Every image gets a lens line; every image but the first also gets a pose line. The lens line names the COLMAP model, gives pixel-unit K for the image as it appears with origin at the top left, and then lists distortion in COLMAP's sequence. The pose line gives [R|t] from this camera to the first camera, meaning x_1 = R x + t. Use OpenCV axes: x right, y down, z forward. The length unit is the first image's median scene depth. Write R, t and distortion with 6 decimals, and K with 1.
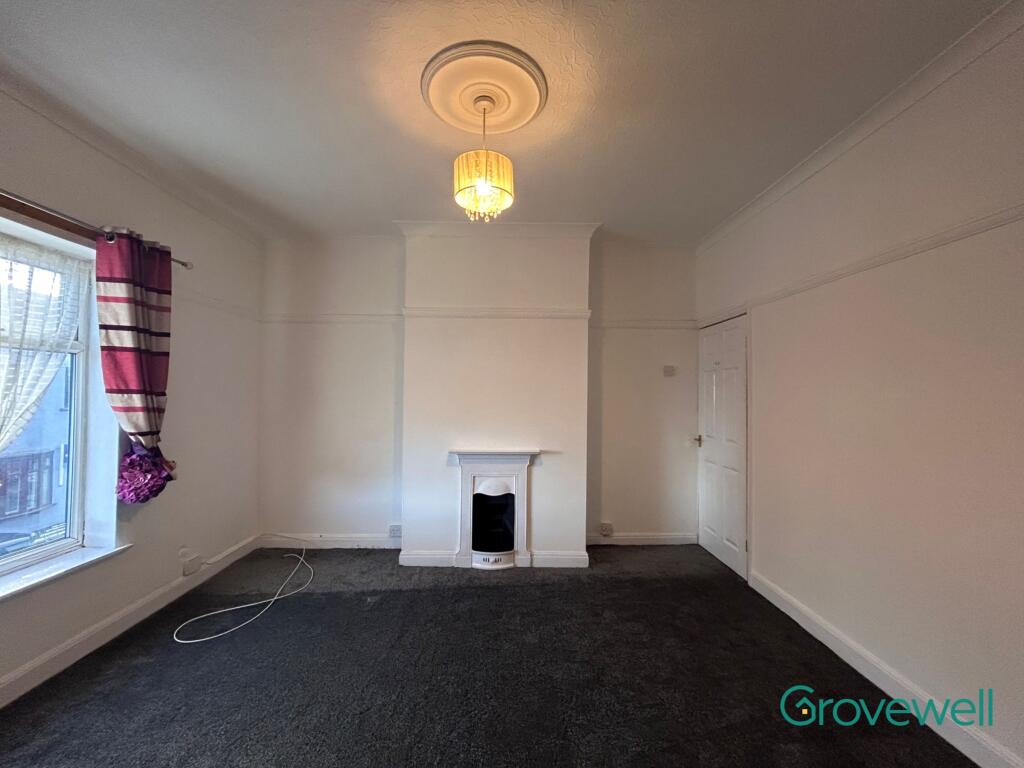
lens RADIAL K [[417.1, 0, 512.9], [0, 417.1, 383.1], [0, 0, 1]] dist [0.001676, 0.000845]
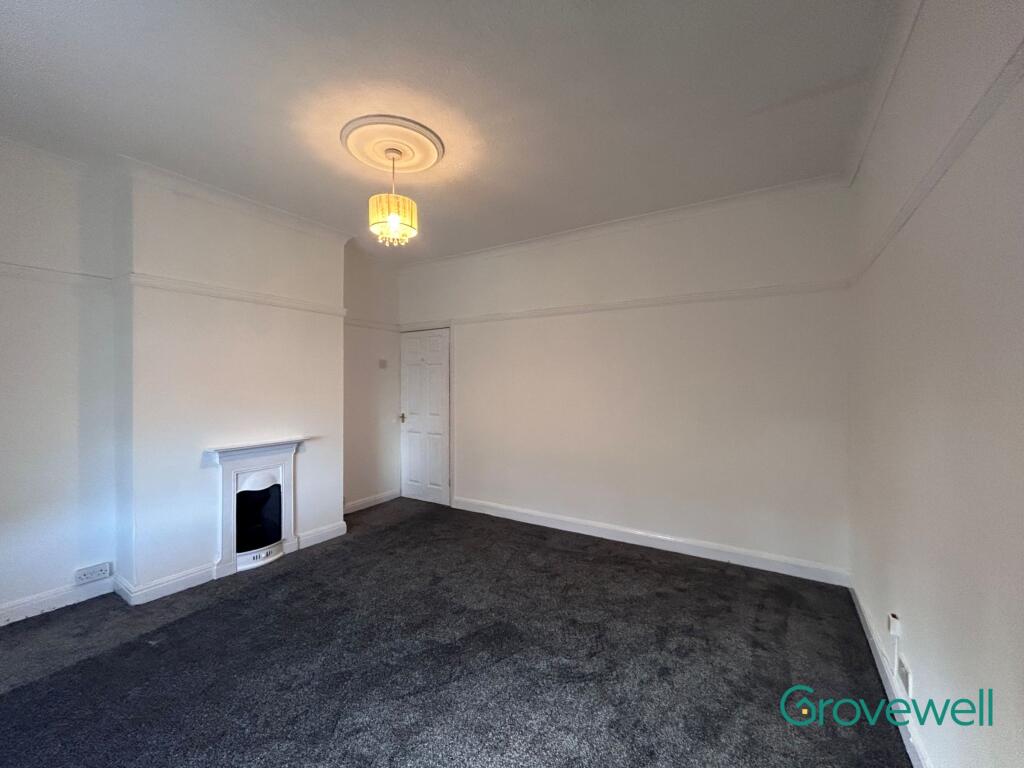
lens RADIAL K [[417.1, 0, 507.9], [0, 417.1, 382.3], [0, 0, 1]] dist [0.001676, 0.000845]
pose [[0.555895, -0.009402, 0.831199, -0.526283], [-0.010926, 0.999767, 0.018616, -0.002066], [-0.831180, -0.019430, 0.555663, -0.003614]]
